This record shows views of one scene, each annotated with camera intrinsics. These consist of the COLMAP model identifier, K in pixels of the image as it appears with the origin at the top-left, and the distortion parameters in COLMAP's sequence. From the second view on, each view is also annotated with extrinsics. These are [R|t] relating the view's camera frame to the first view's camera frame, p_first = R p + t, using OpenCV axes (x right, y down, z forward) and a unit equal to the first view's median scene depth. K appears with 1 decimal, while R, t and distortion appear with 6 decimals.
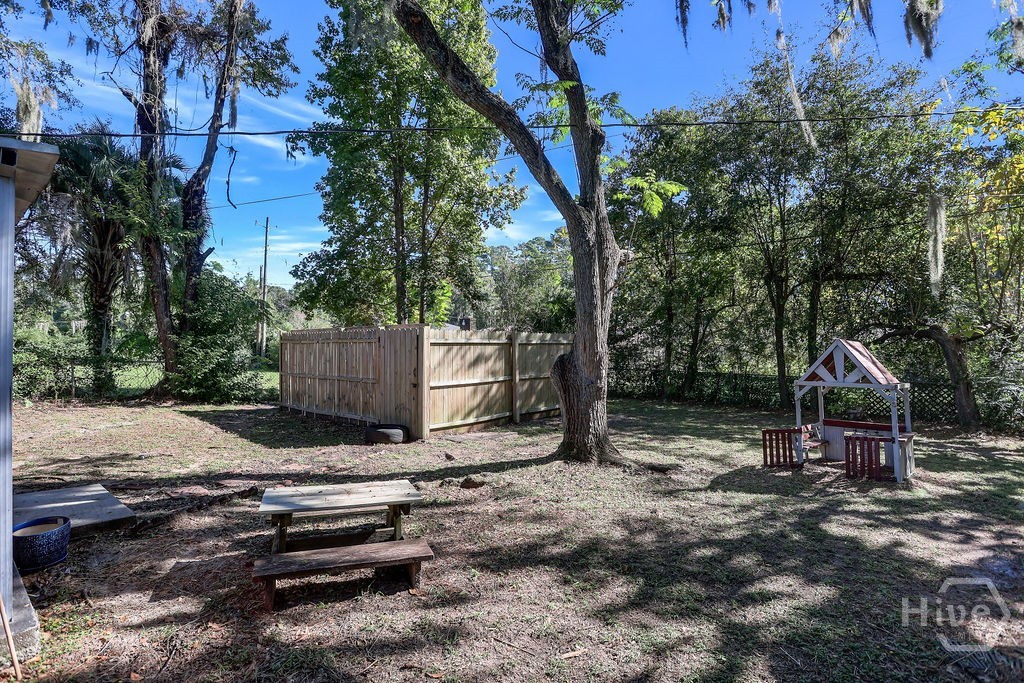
lens RADIAL K [[506.5, 0, 512.5], [0, 506.5, 338.3], [0, 0, 1]] dist [-0.062494, 0.030200]
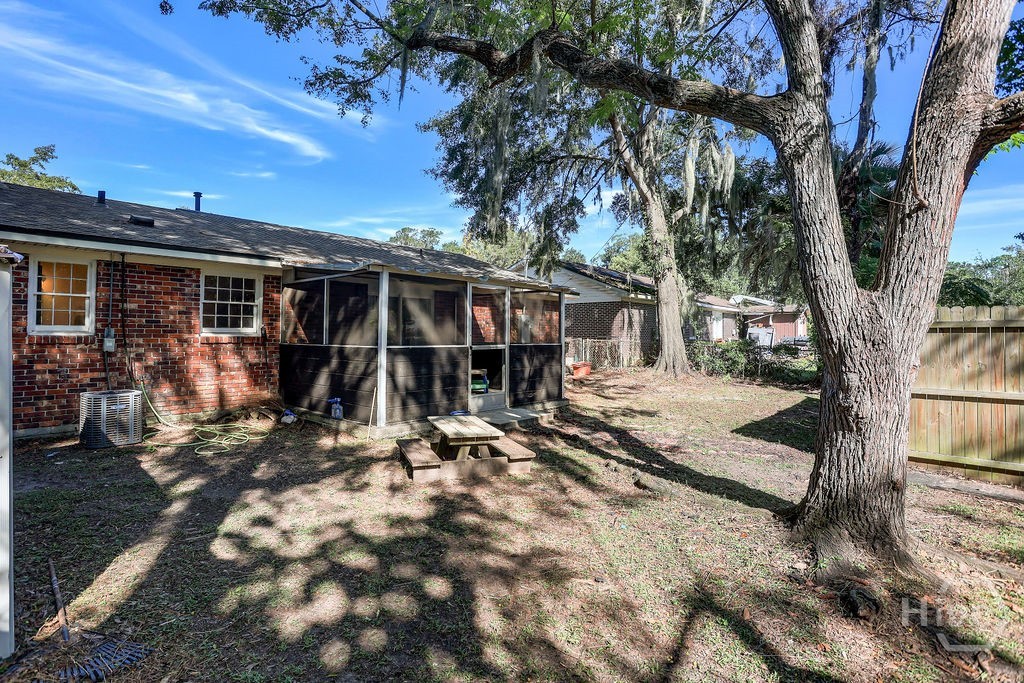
lens RADIAL K [[506.5, 0, 512.5], [0, 506.5, 338.3], [0, 0, 1]] dist [-0.062494, 0.030200]
pose [[-0.018597, 0.003771, -0.999820, 0.478924], [0.006183, 0.999974, 0.003656, 0.016166], [0.999808, -0.006114, -0.018620, 0.464002]]
